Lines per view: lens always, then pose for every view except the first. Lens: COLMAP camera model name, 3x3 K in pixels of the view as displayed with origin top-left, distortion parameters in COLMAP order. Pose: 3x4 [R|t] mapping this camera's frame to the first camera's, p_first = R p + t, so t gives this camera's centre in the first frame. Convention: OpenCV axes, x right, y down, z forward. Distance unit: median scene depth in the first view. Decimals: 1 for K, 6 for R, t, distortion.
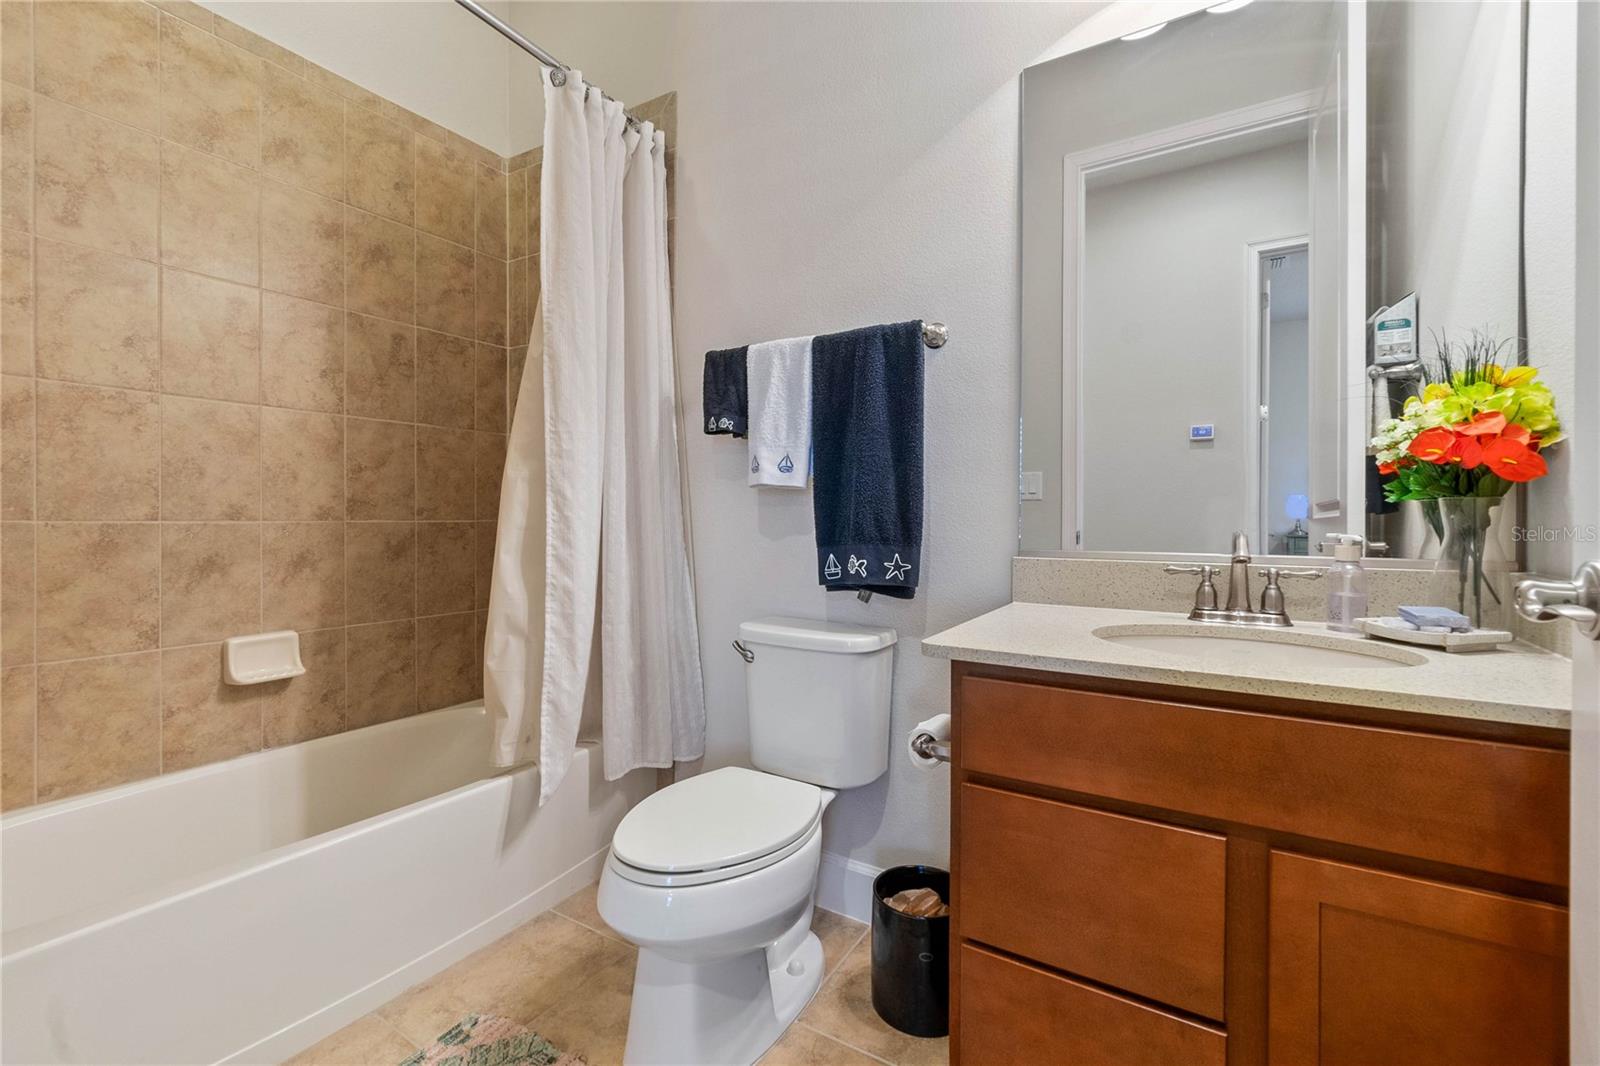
lens RADIAL K [[694.1, 0, 798.6], [0, 694.1, 530.4], [0, 0, 1]] dist [-0.005305, -0.000185]
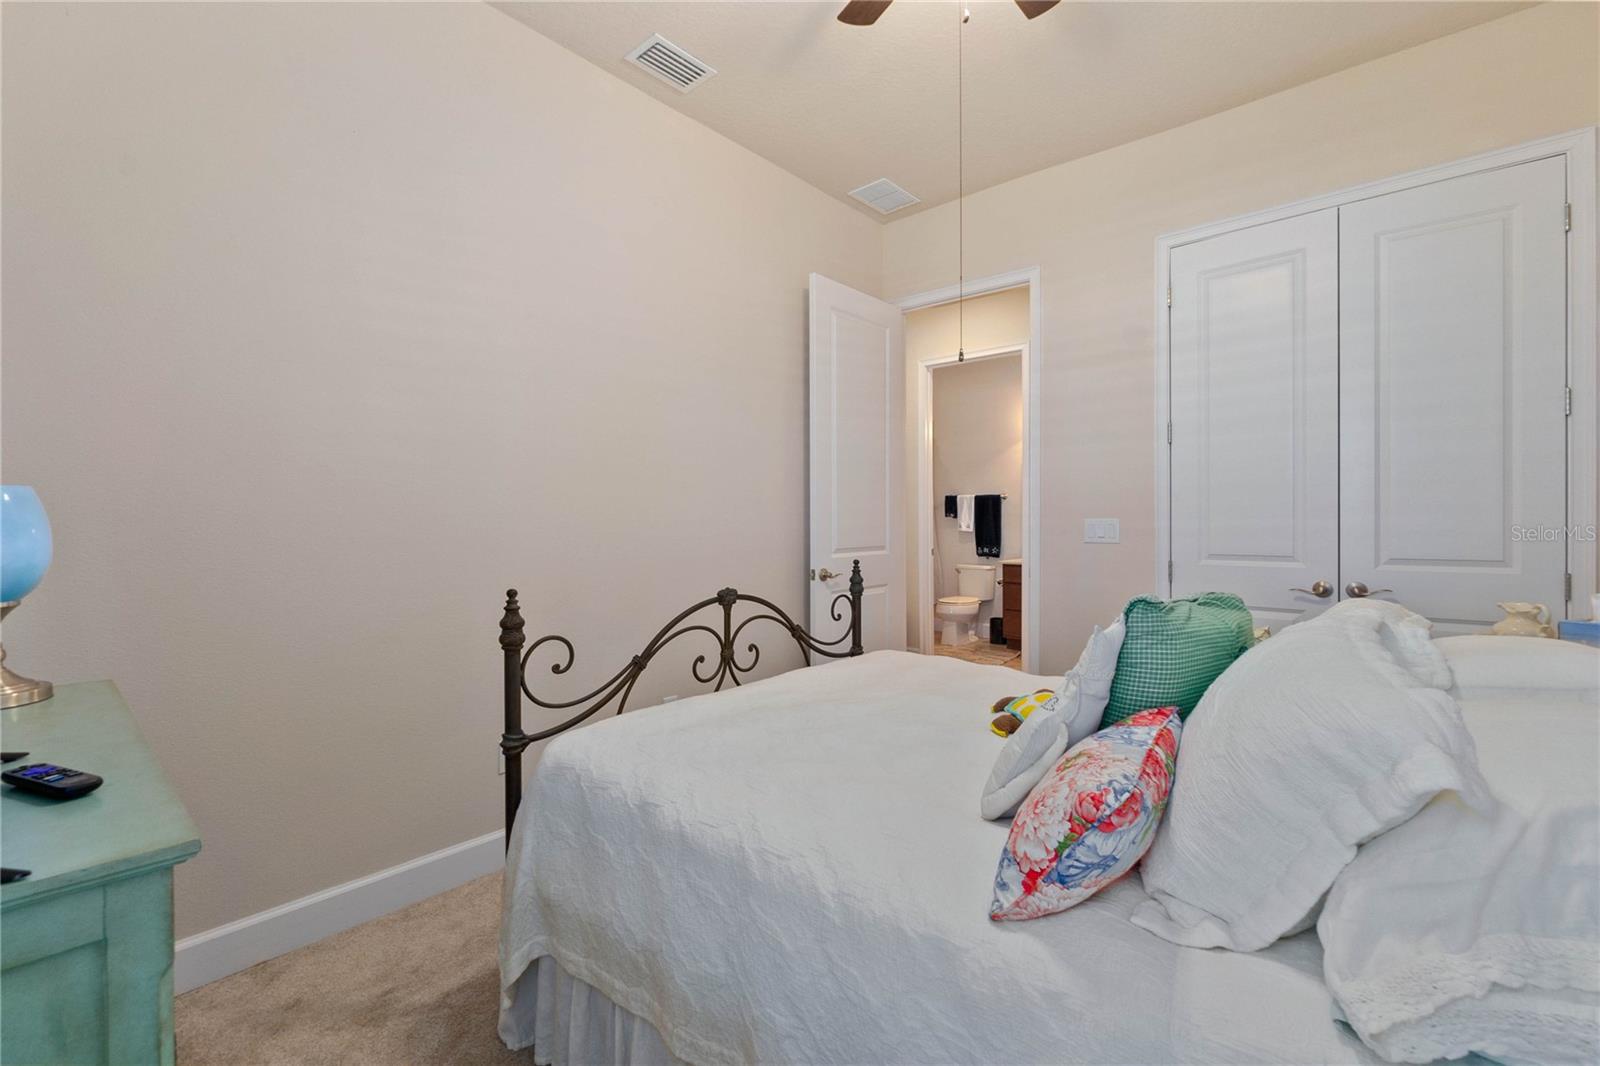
lens RADIAL K [[694.1, 0, 800.5], [0, 694.1, 533.1], [0, 0, 1]] dist [-0.005305, -0.000185]
pose [[0.985144, -0.002701, -0.171709, -0.295163], [0.002127, 0.999992, -0.003525, -0.040881], [0.171717, 0.003108, 0.985141, -3.285230]]
